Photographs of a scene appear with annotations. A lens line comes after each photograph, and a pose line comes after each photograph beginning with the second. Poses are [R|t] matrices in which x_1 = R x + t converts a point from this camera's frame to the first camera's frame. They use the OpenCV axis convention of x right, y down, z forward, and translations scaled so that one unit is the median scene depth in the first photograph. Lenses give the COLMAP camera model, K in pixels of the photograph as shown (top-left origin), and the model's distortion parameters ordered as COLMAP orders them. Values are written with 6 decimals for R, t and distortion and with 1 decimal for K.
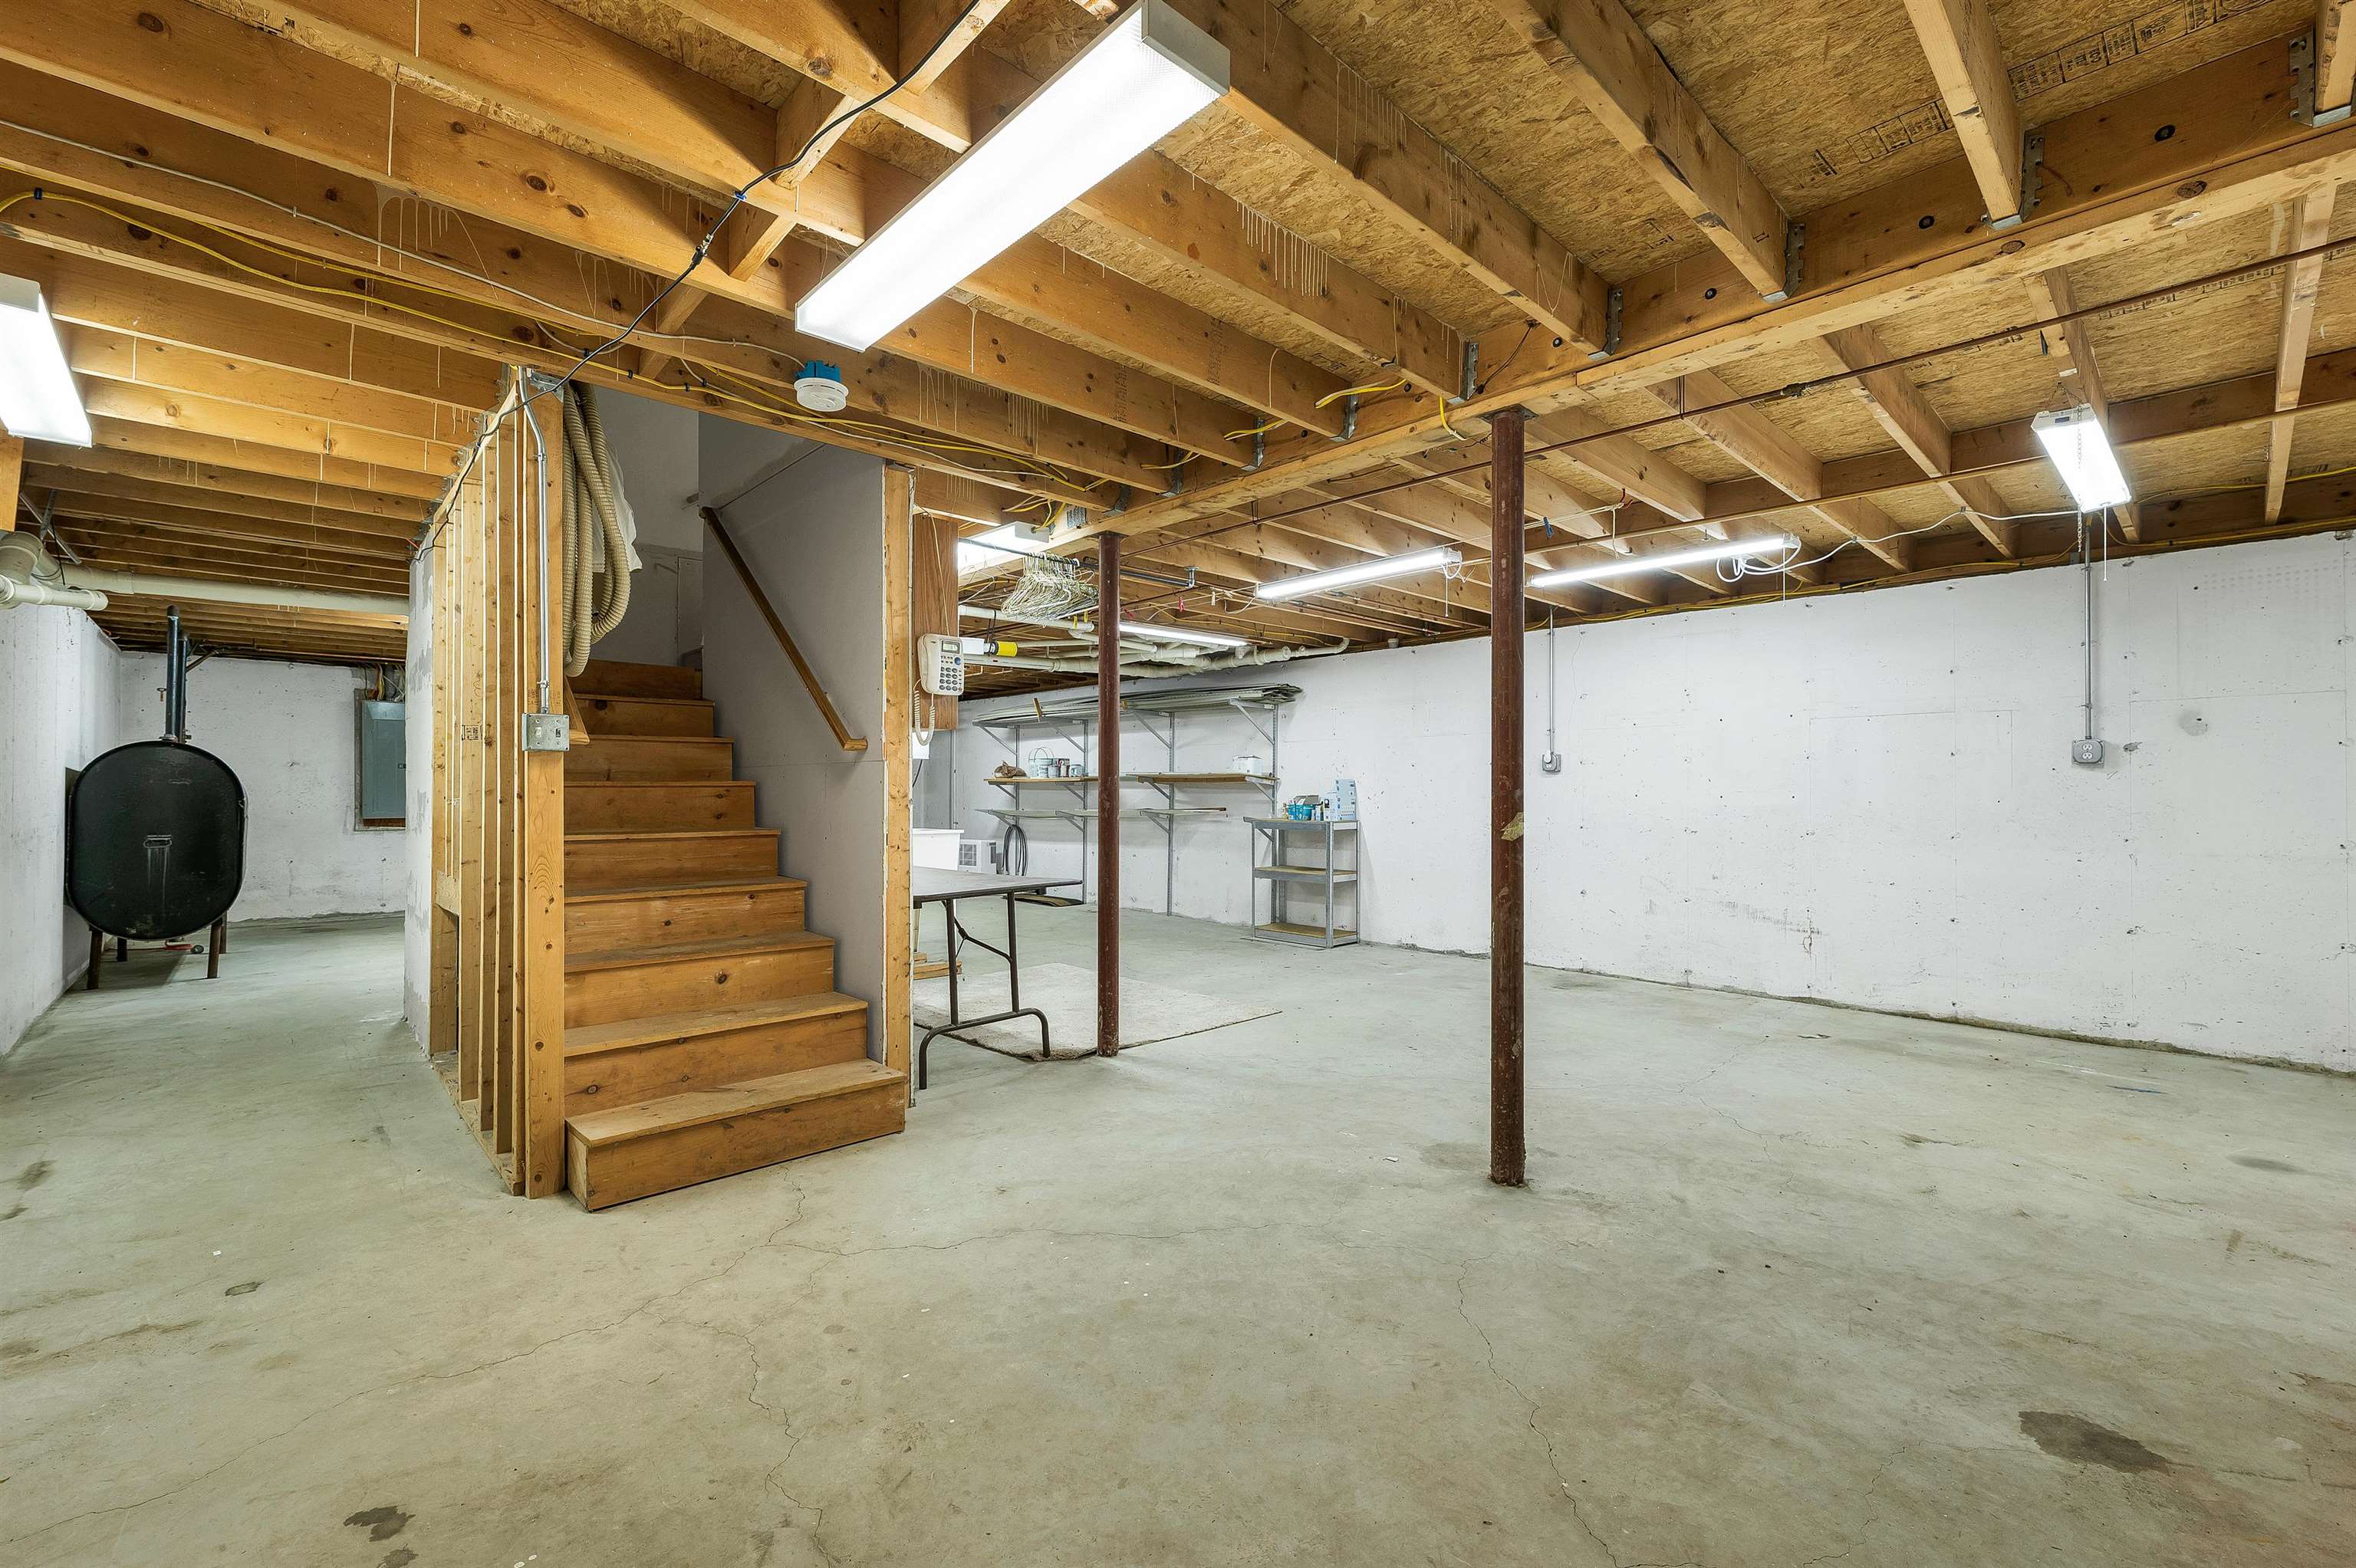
lens RADIAL K [[985.4, 0, 1169.4], [0, 985.4, 786.9], [0, 0, 1]] dist [0.000586, 0.000121]
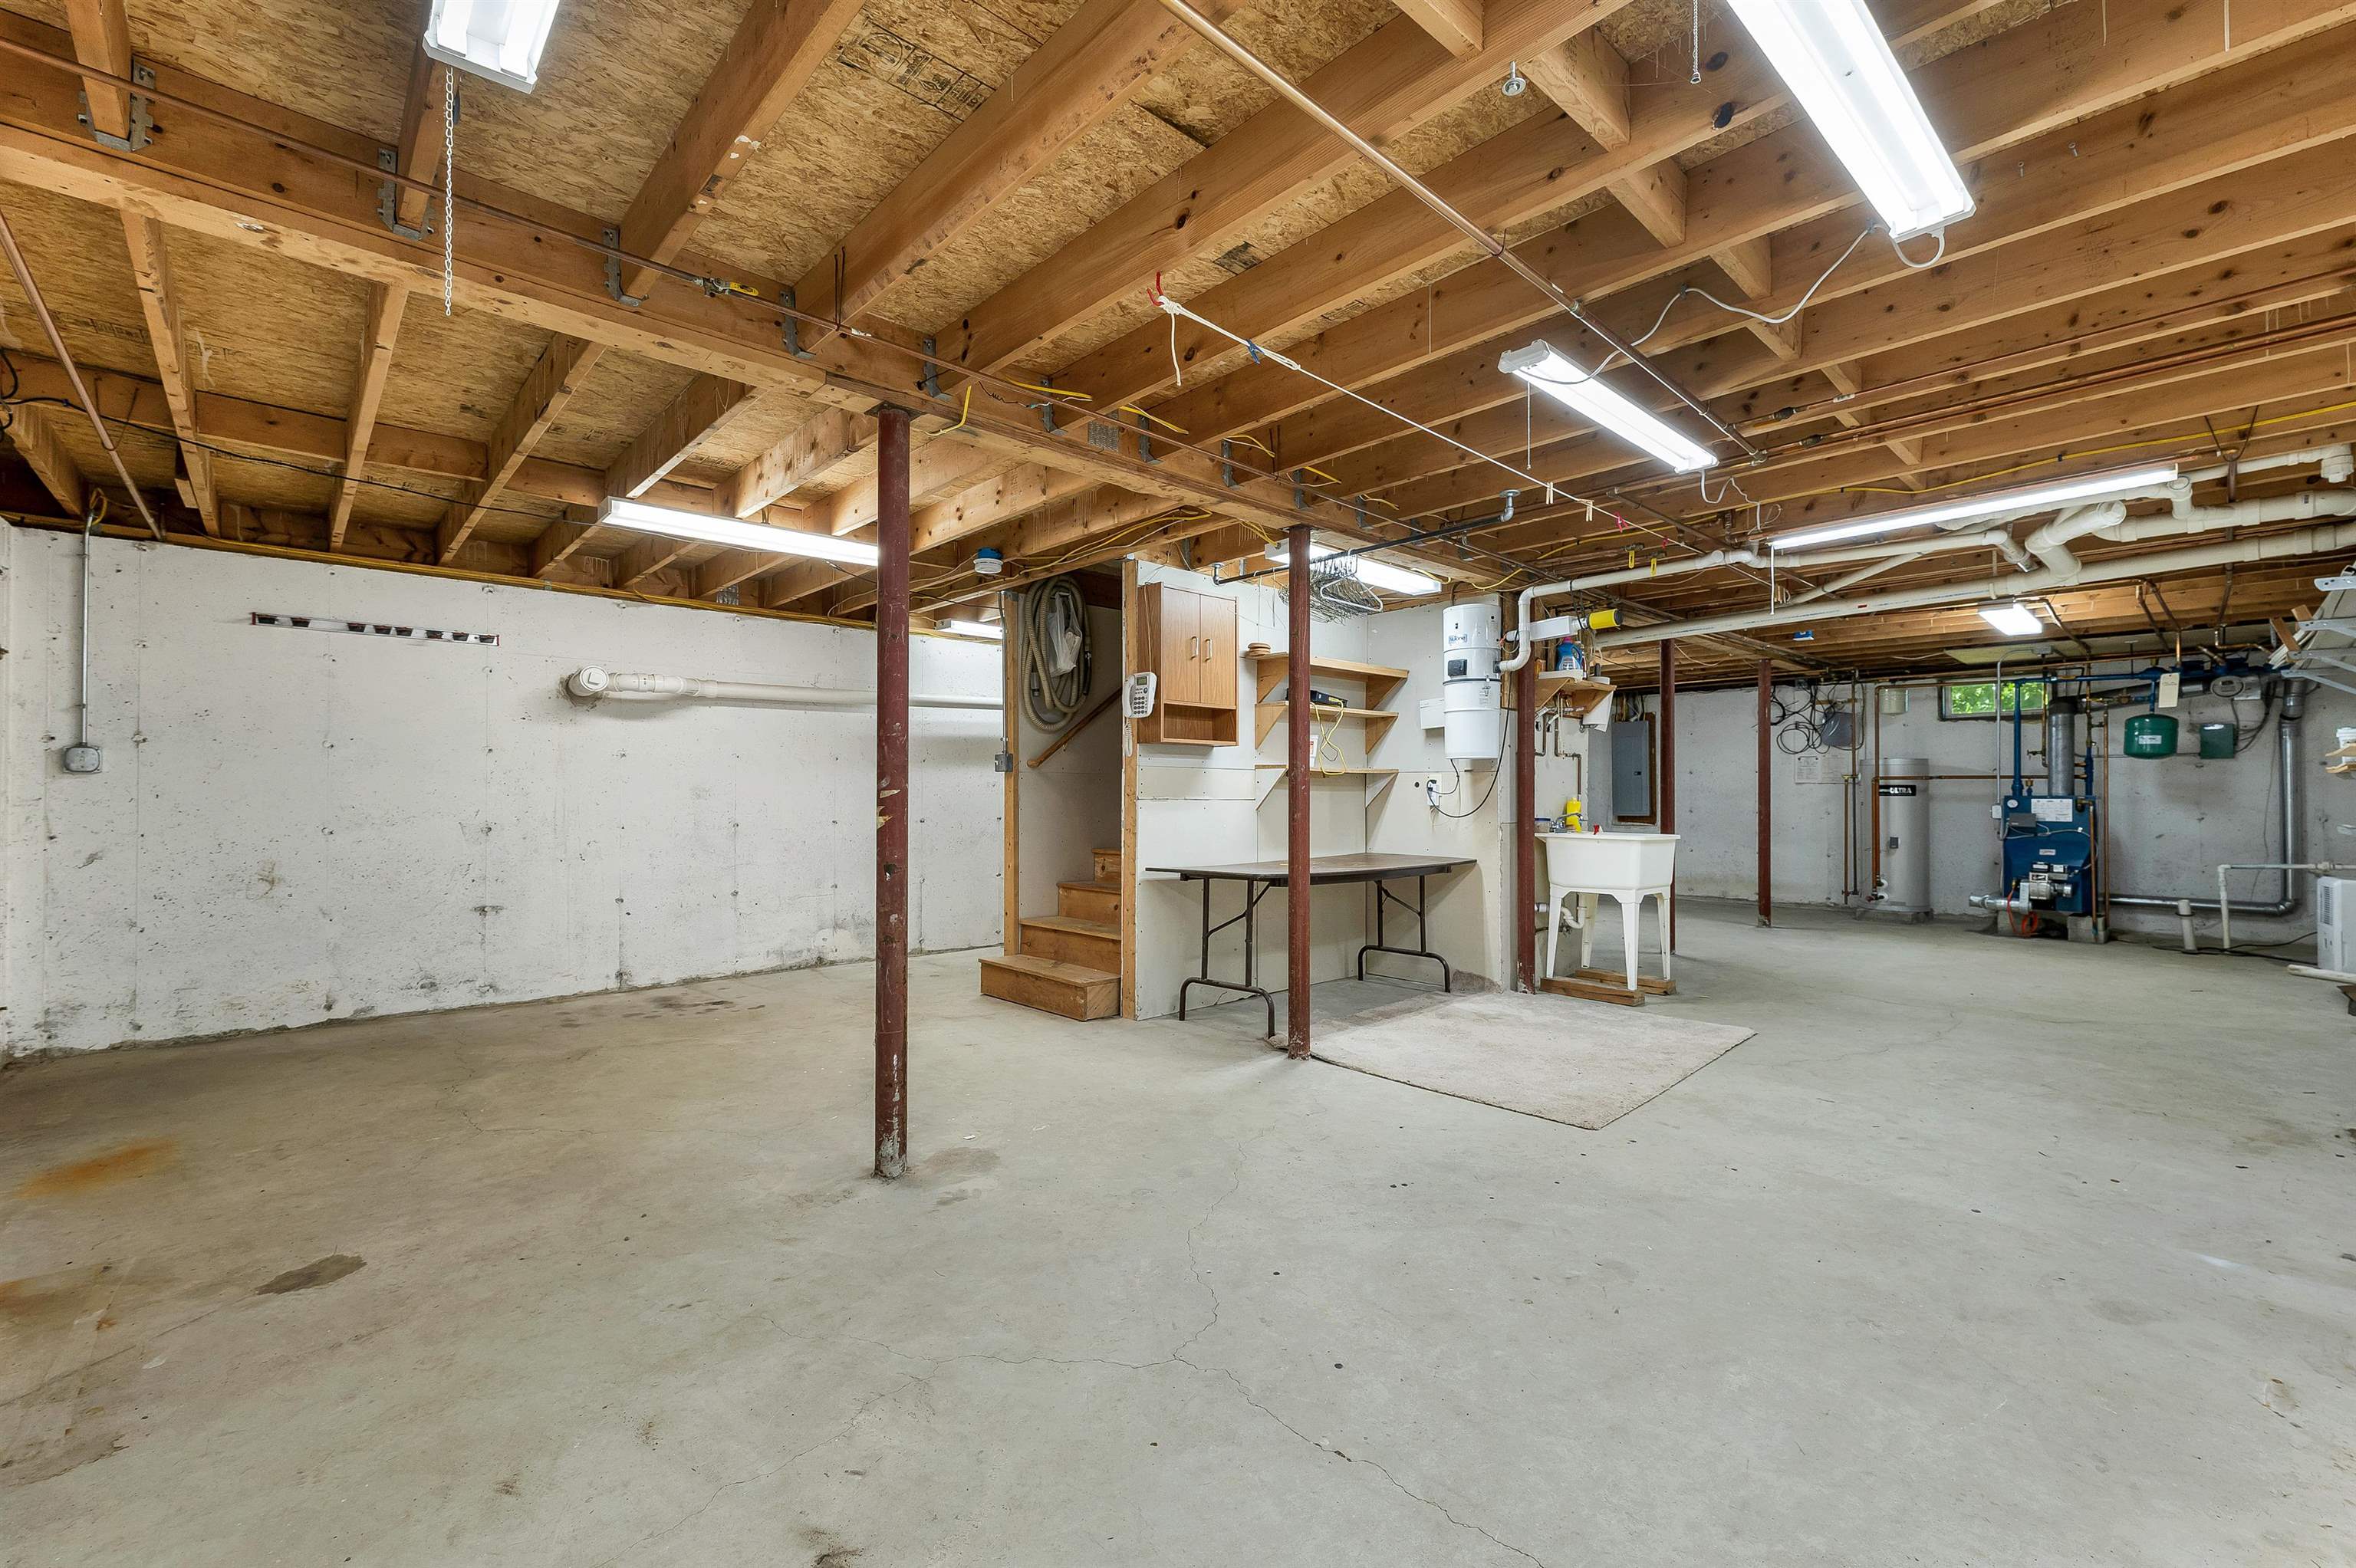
lens RADIAL K [[985.4, 0, 1171.5], [0, 985.4, 786.5], [0, 0, 1]] dist [0.000586, 0.000121]
pose [[-0.012274, -0.009158, -0.999883, 1.405749], [0.002692, 0.999954, -0.009192, 0.018290], [0.999921, -0.002804, -0.012249, 1.357639]]
